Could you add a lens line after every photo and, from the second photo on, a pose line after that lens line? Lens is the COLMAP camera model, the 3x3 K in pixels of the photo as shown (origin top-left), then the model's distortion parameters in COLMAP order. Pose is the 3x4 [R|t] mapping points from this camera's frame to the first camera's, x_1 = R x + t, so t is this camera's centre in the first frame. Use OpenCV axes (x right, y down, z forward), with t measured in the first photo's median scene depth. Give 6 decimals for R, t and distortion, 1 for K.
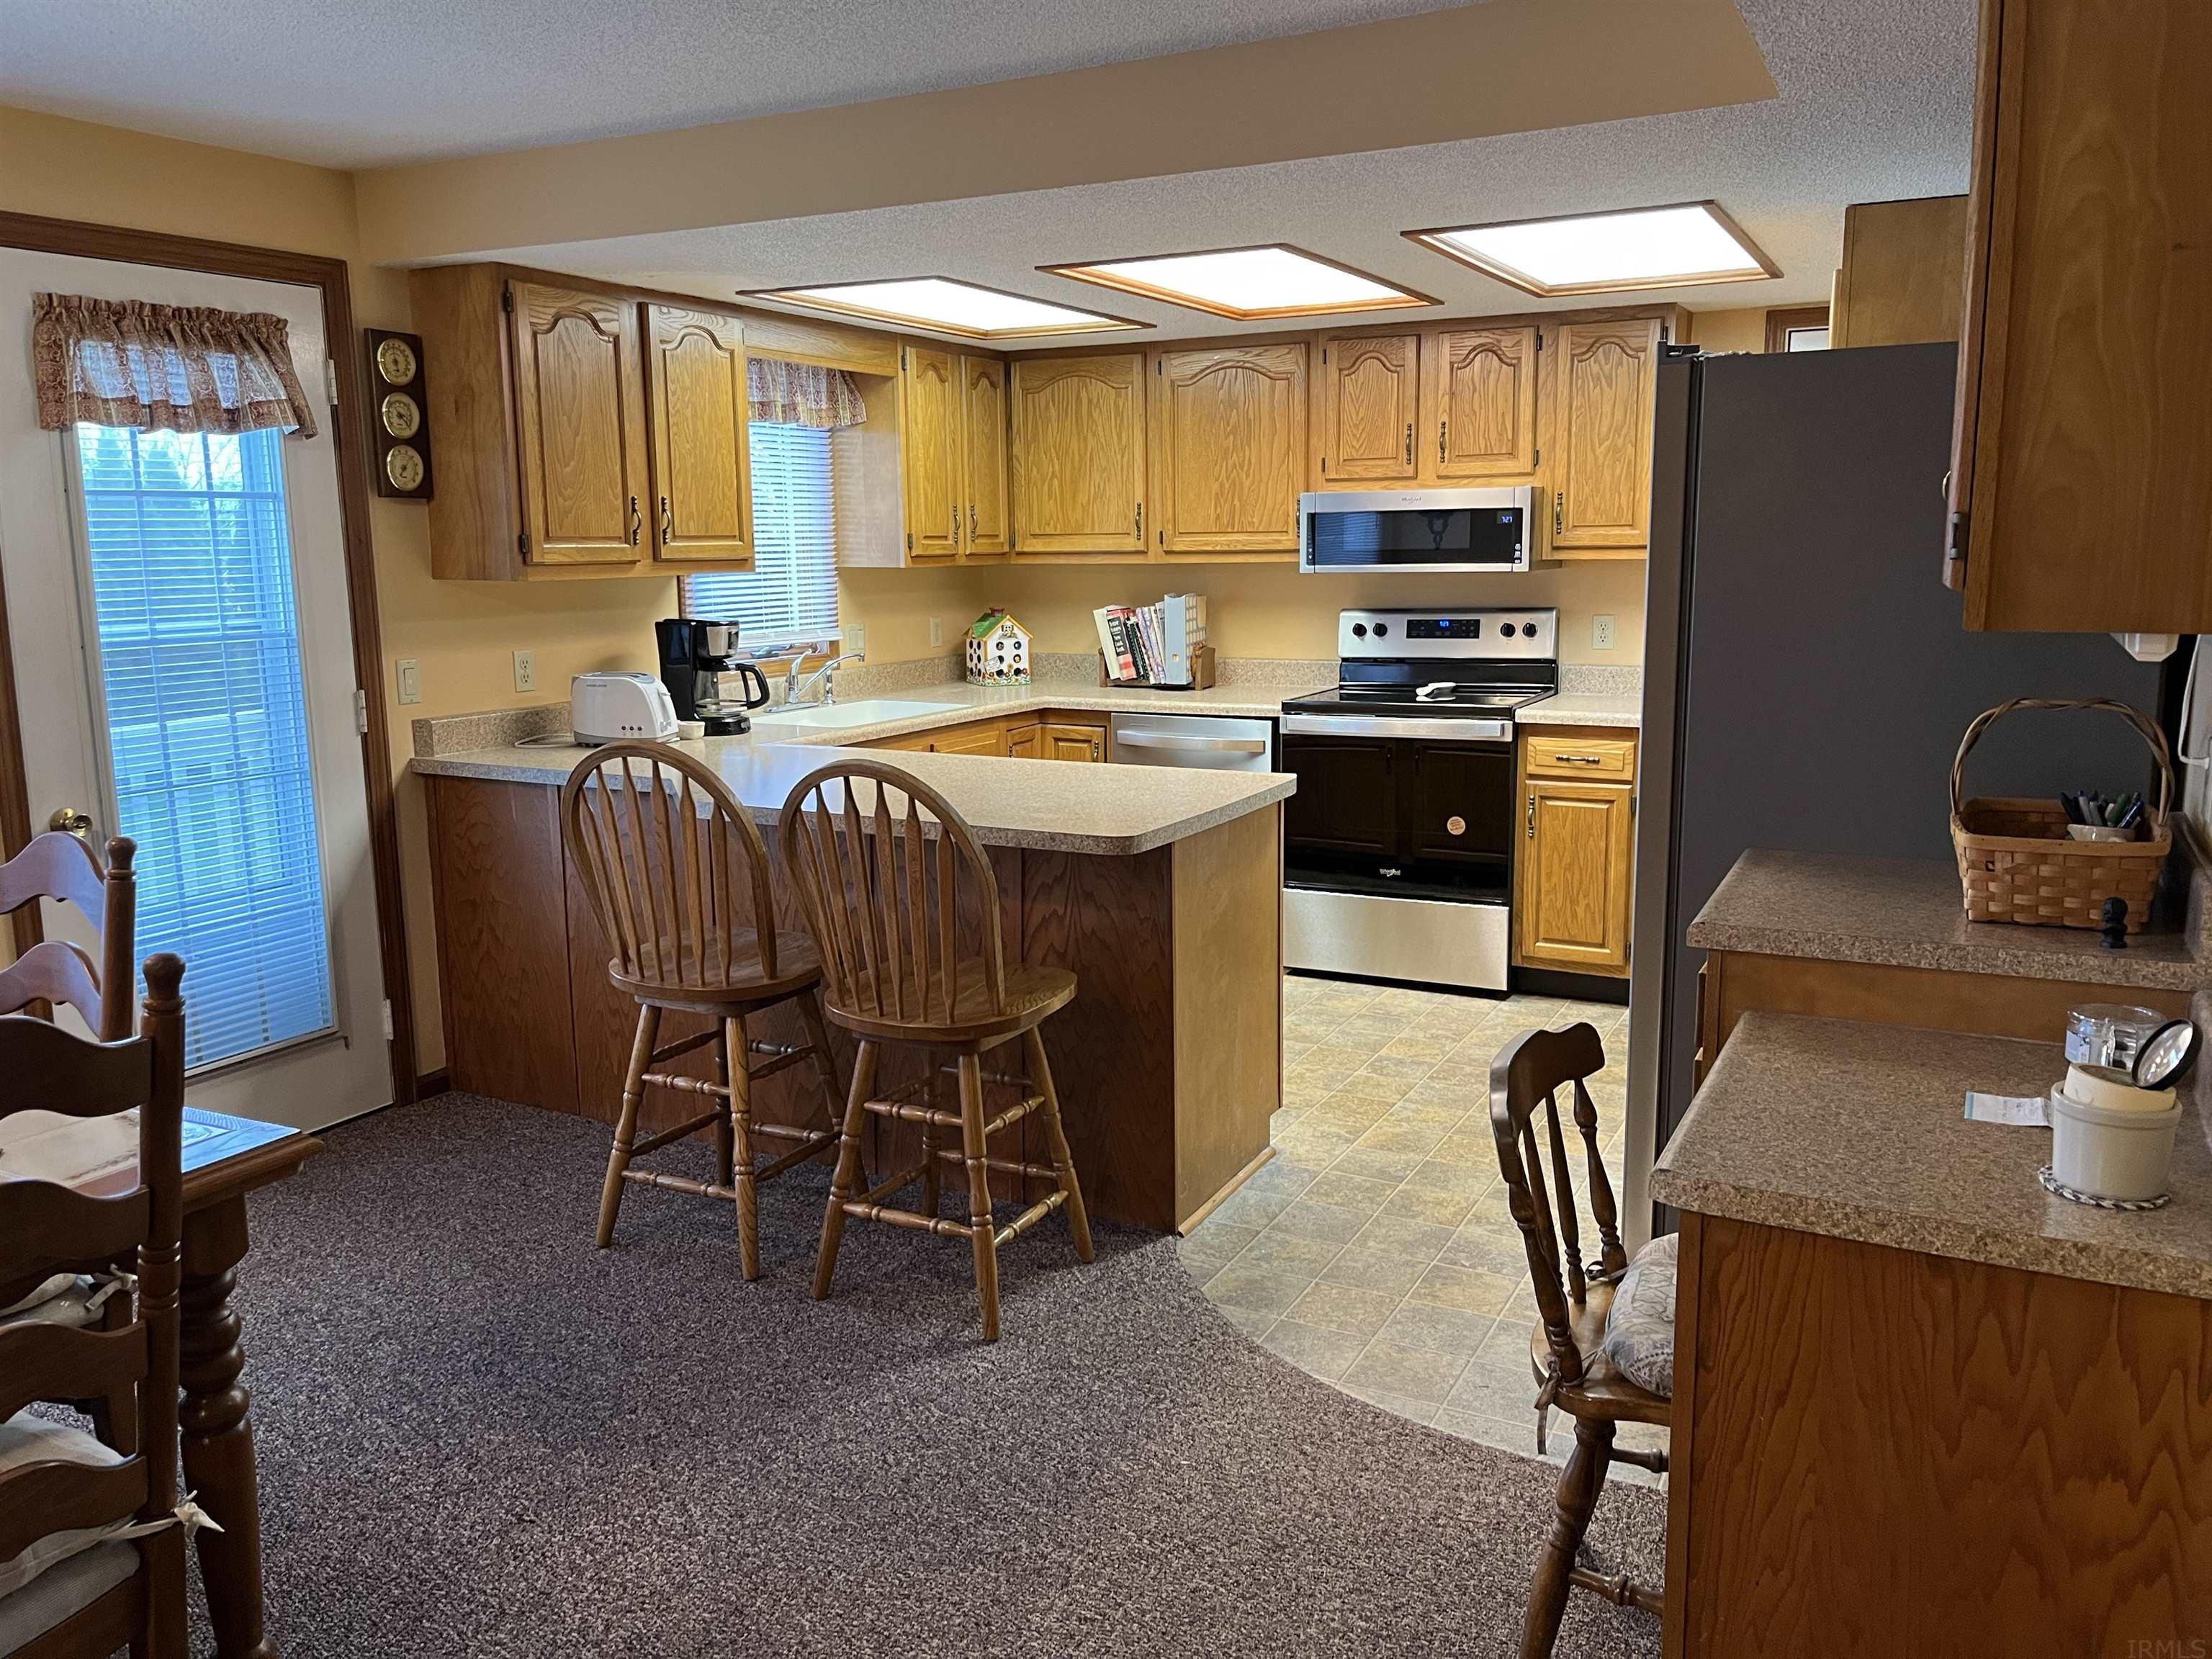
lens RADIAL K [[1678.6, 0, 1121.2], [0, 1678.6, 822.0], [0, 0, 1]] dist [0.061047, -0.083412]
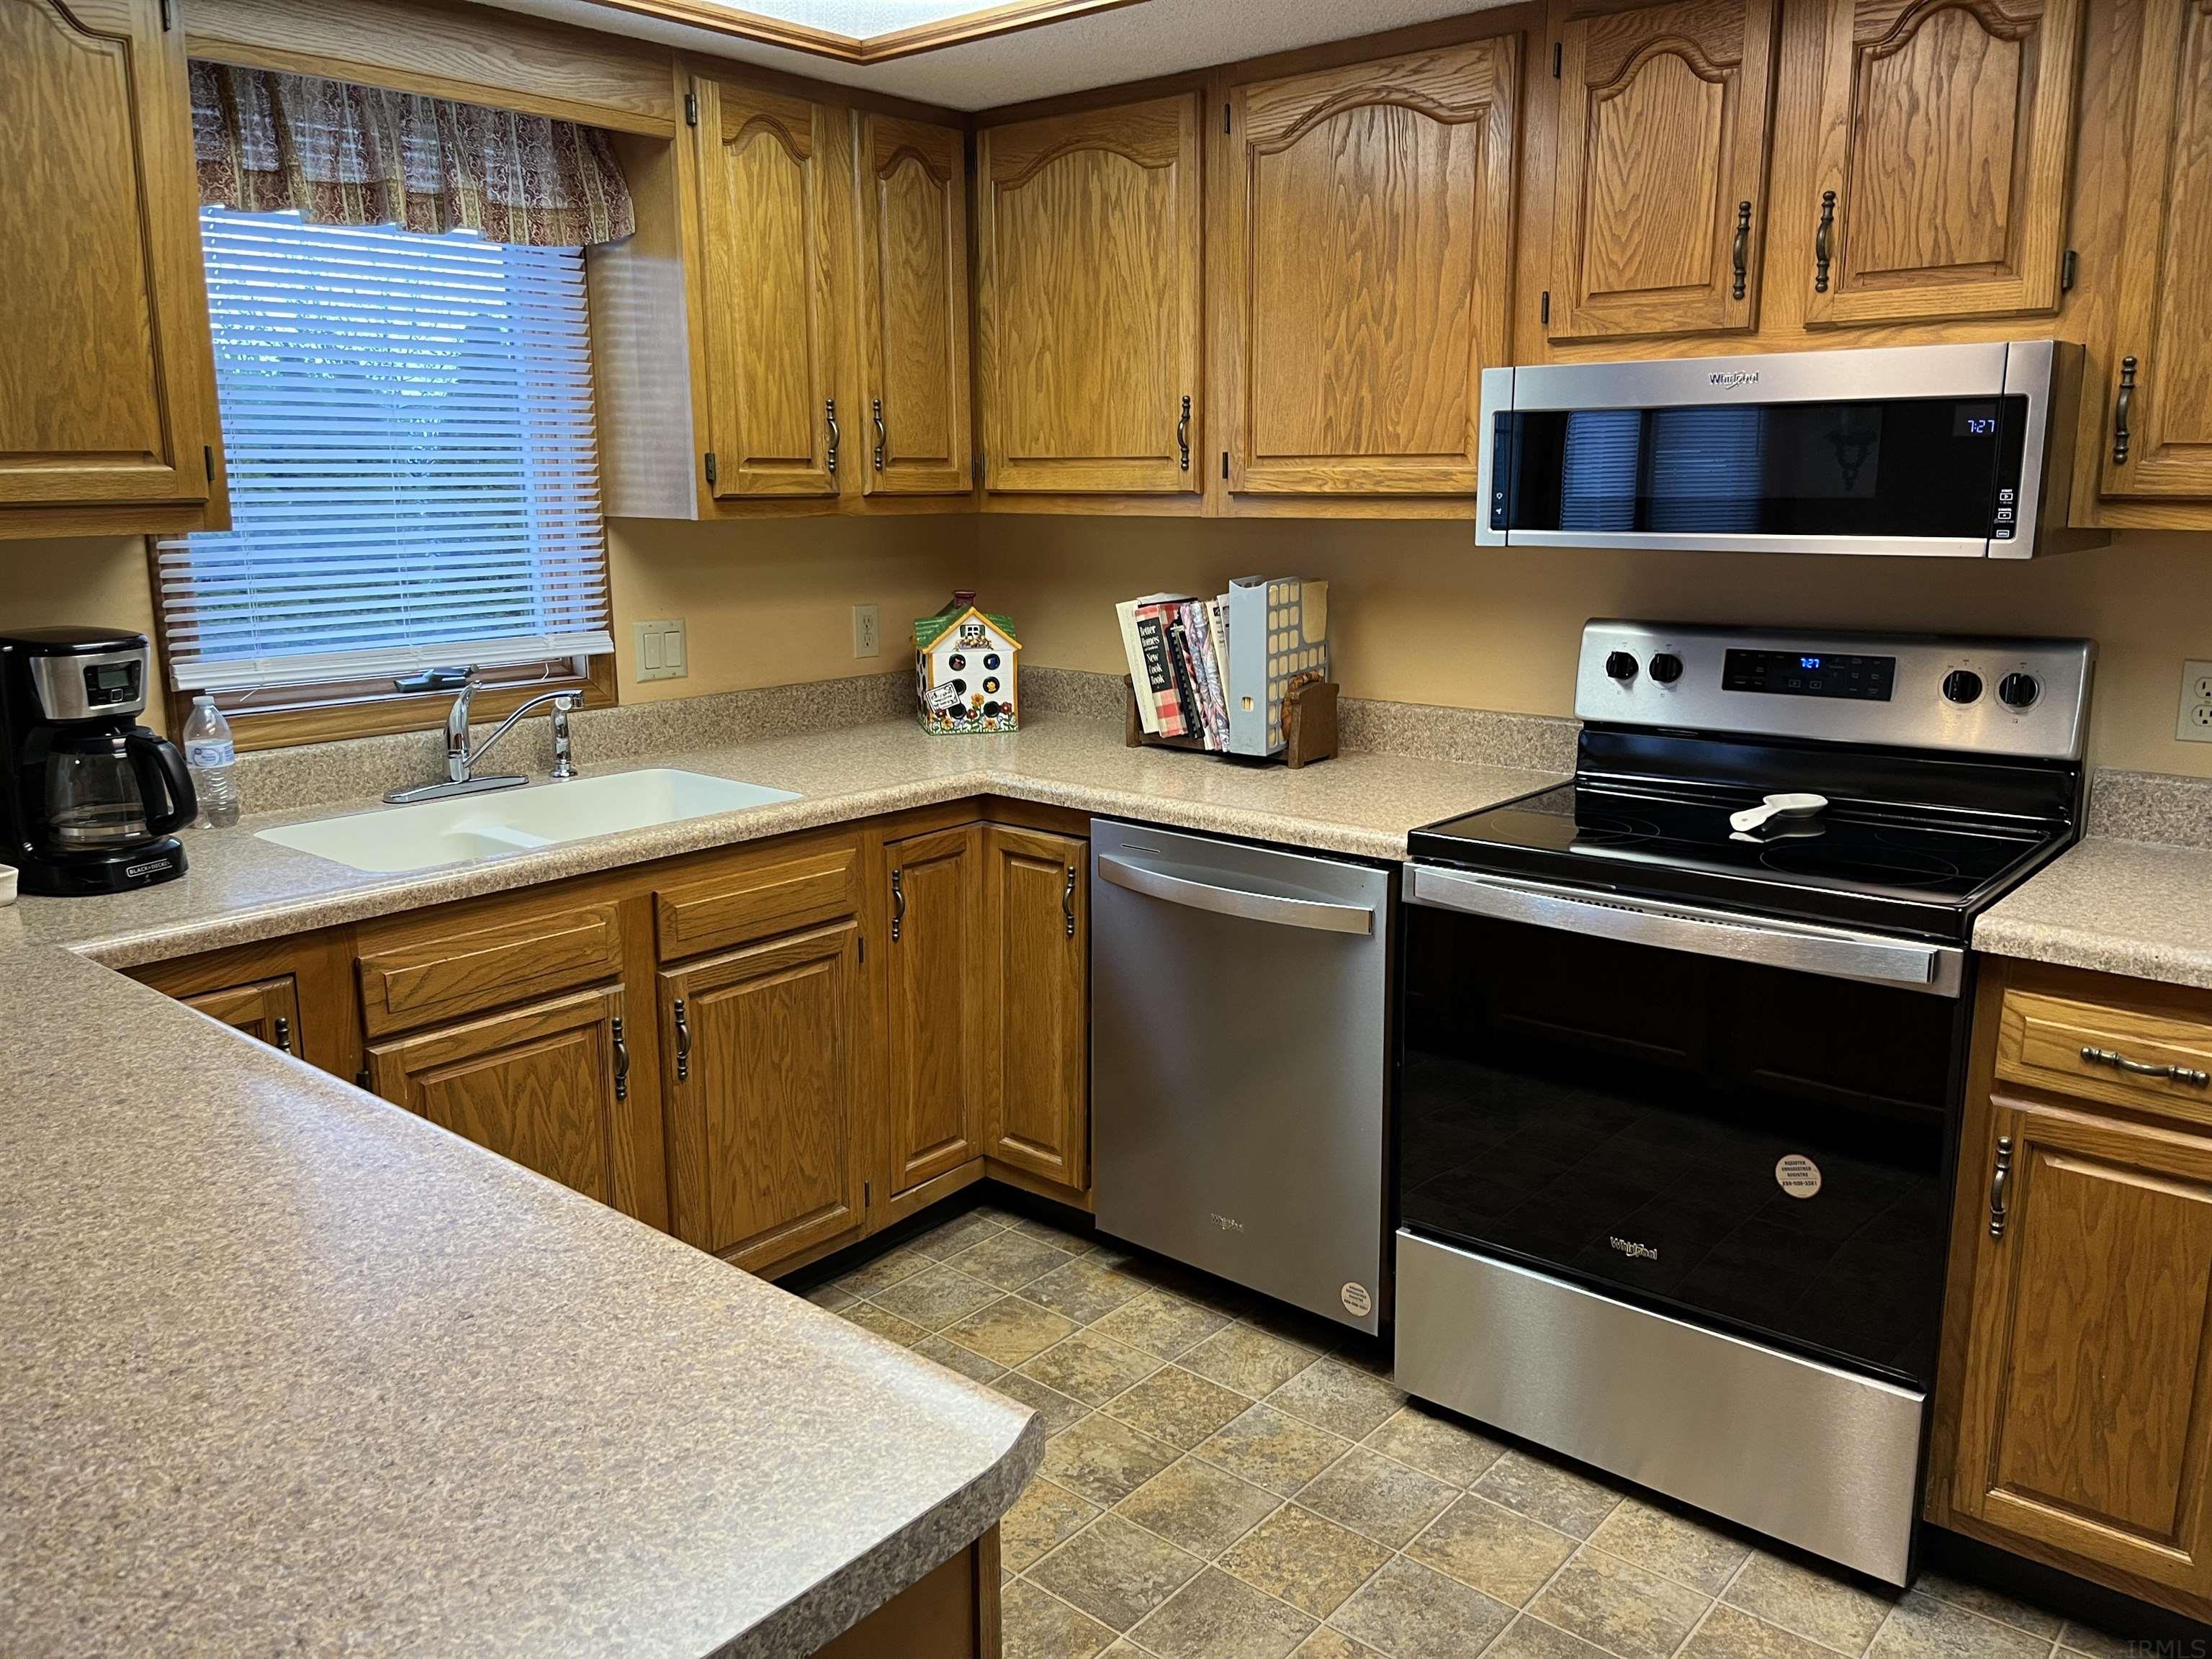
lens RADIAL K [[1670.3, 0, 1127.5], [0, 1670.3, 817.3], [0, 0, 1]] dist [0.047443, -0.077107]
pose [[0.974260, 0.053938, -0.218878, 0.140614], [-0.045738, 0.998055, 0.042360, -0.107164], [0.220737, -0.031259, 0.974832, 0.639163]]
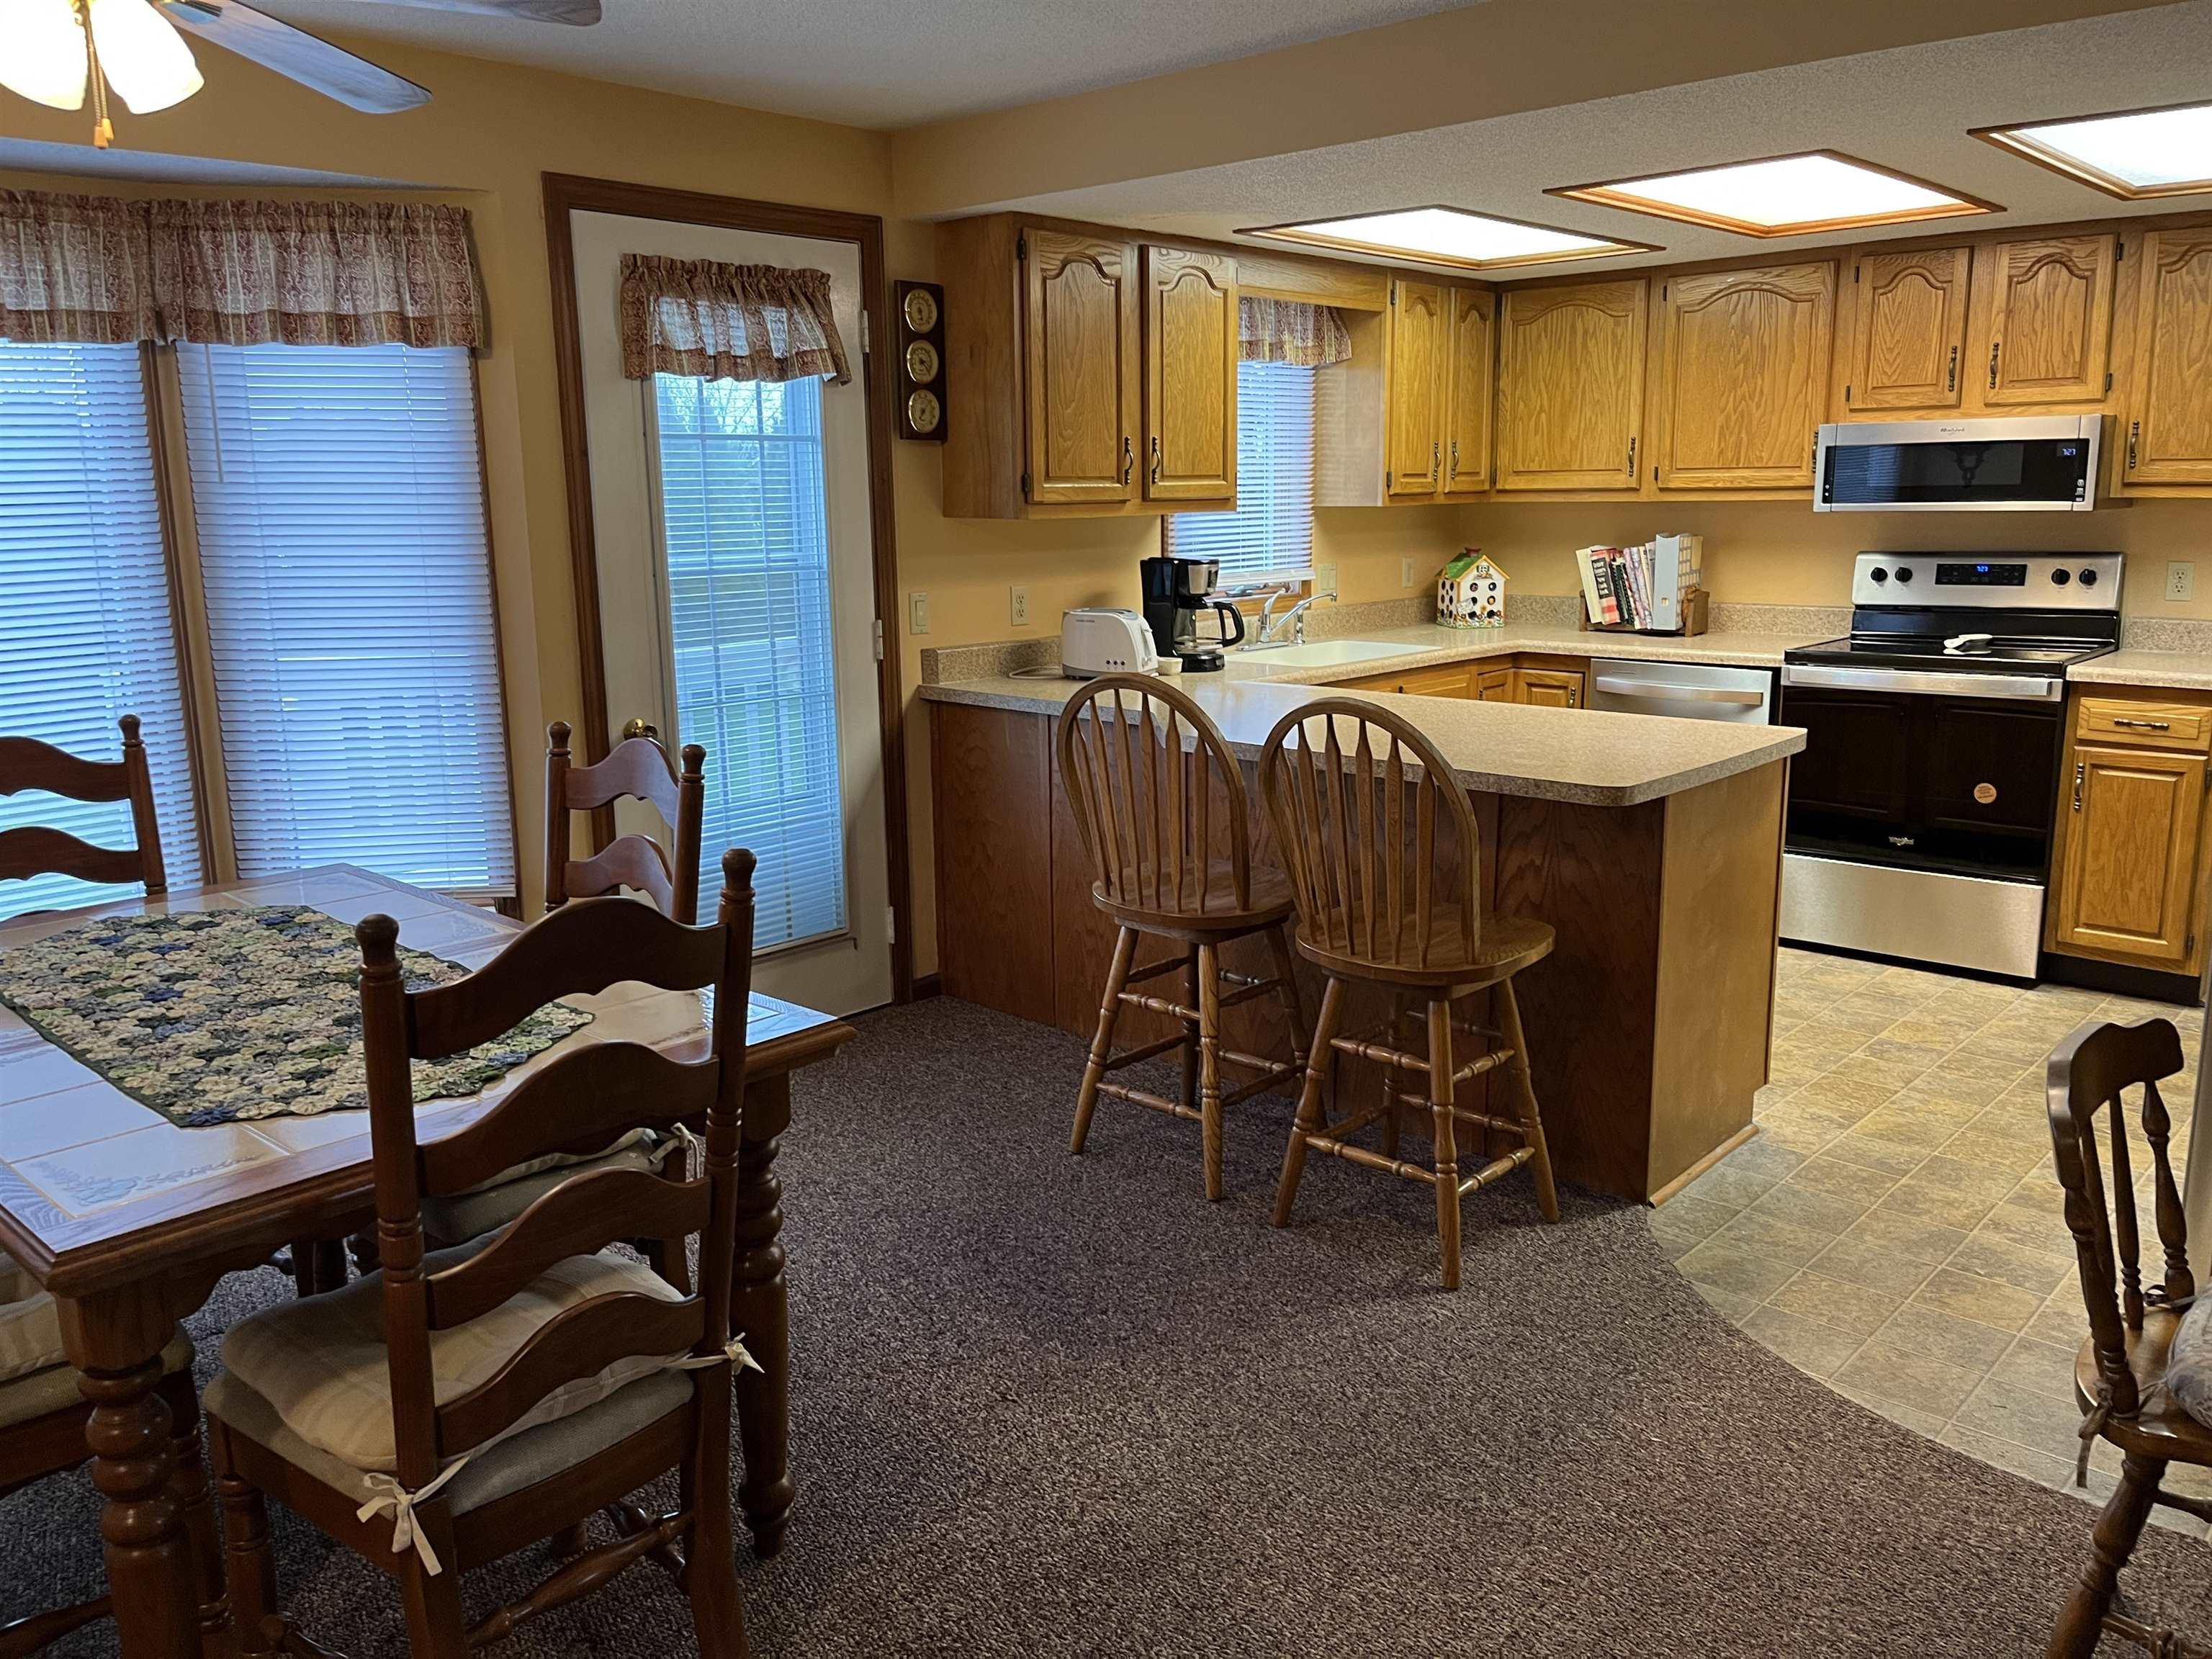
lens RADIAL K [[1678.6, 0, 1121.2], [0, 1678.6, 822.0], [0, 0, 1]] dist [0.061047, -0.083412]
pose [[0.964848, 0.051009, -0.257809, -0.014536], [-0.042341, 0.998339, 0.039066, 0.002054], [0.259374, -0.026777, 0.965406, 0.000183]]
